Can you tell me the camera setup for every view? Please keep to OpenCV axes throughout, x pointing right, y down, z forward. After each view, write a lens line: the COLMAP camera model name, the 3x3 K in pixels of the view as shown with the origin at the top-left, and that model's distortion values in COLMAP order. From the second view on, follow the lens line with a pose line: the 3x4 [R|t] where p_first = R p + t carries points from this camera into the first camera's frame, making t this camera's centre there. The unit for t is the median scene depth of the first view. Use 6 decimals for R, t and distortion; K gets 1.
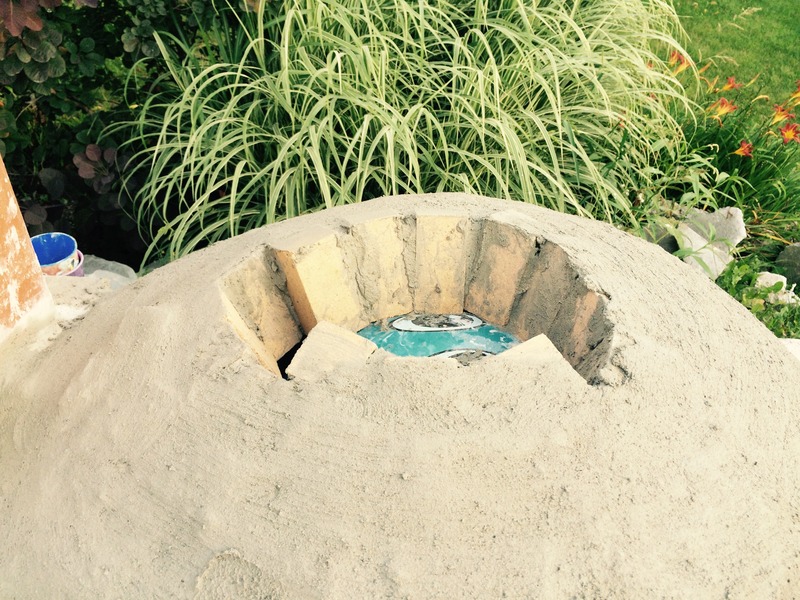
lens RADIAL K [[692.7, 0, 400.0], [0, 692.7, 300.0], [0, 0, 1]] dist [0.096482, -0.138889]
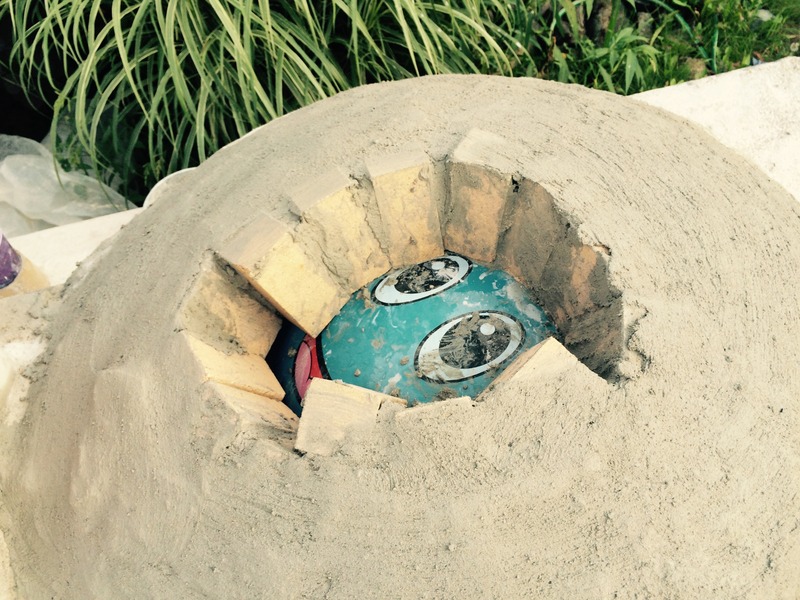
lens RADIAL K [[692.7, 0, 400.0], [0, 692.7, 300.0], [0, 0, 1]] dist [0.096482, -0.138889]
pose [[0.965728, -0.259551, 0.001593, 0.023386], [0.238647, 0.890332, 0.387759, -0.410654], [-0.102061, -0.374089, 0.921760, 0.192796]]
